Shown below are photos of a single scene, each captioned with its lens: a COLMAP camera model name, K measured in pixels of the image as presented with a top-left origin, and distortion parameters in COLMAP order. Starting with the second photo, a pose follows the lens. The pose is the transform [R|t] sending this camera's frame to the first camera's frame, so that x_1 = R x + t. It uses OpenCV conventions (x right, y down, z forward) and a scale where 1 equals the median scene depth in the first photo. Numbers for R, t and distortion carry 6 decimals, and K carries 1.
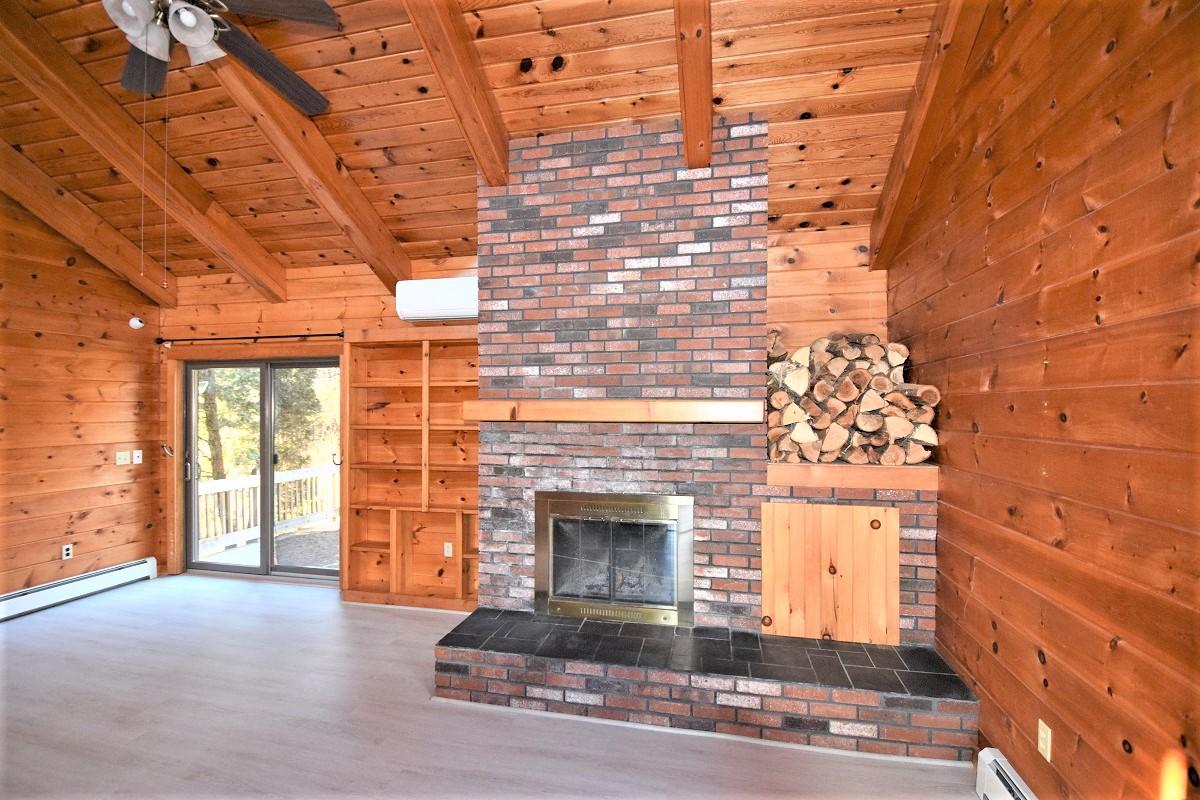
lens RADIAL K [[525.5, 0, 604.6], [0, 525.5, 408.3], [0, 0, 1]] dist [0.020152, -0.023425]
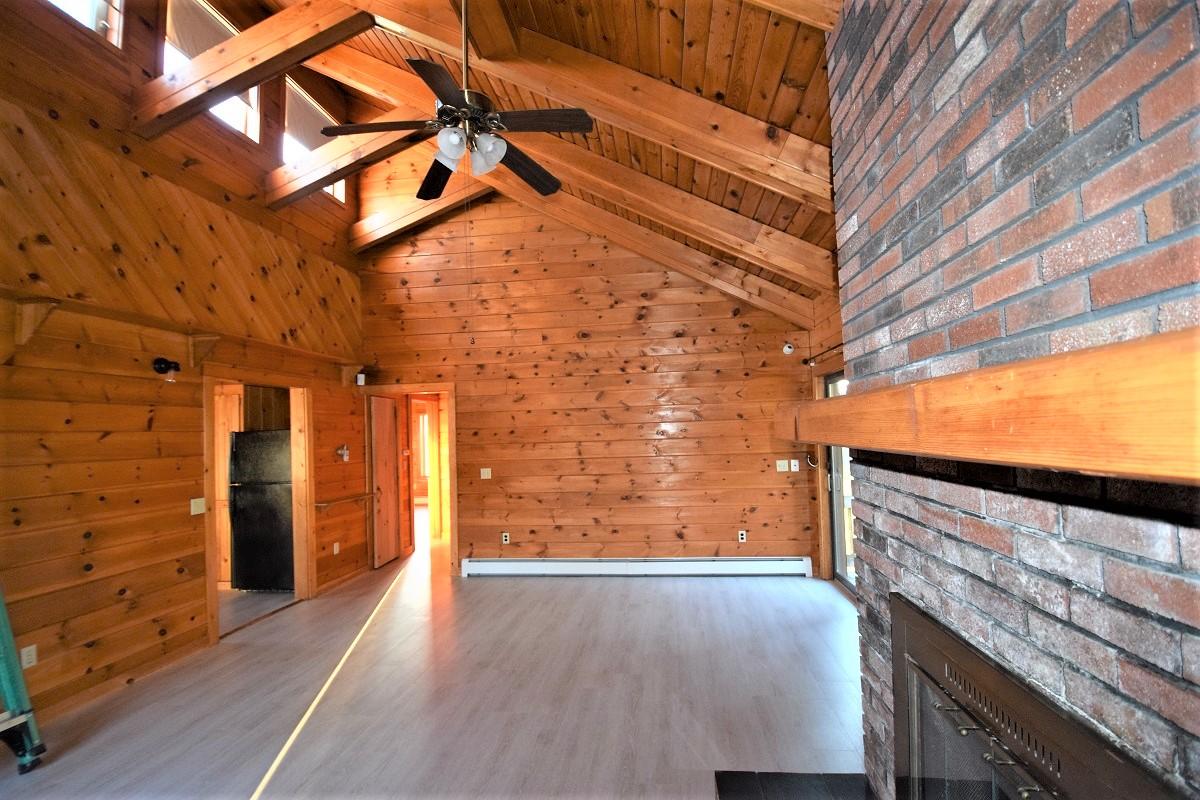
lens RADIAL K [[525.5, 0, 604.6], [0, 525.5, 408.3], [0, 0, 1]] dist [0.020152, -0.023425]
pose [[0.094390, -0.046819, -0.994434, 0.251803], [0.034984, 0.998433, -0.043687, 0.004760], [0.994920, -0.030665, 0.095880, 0.561666]]
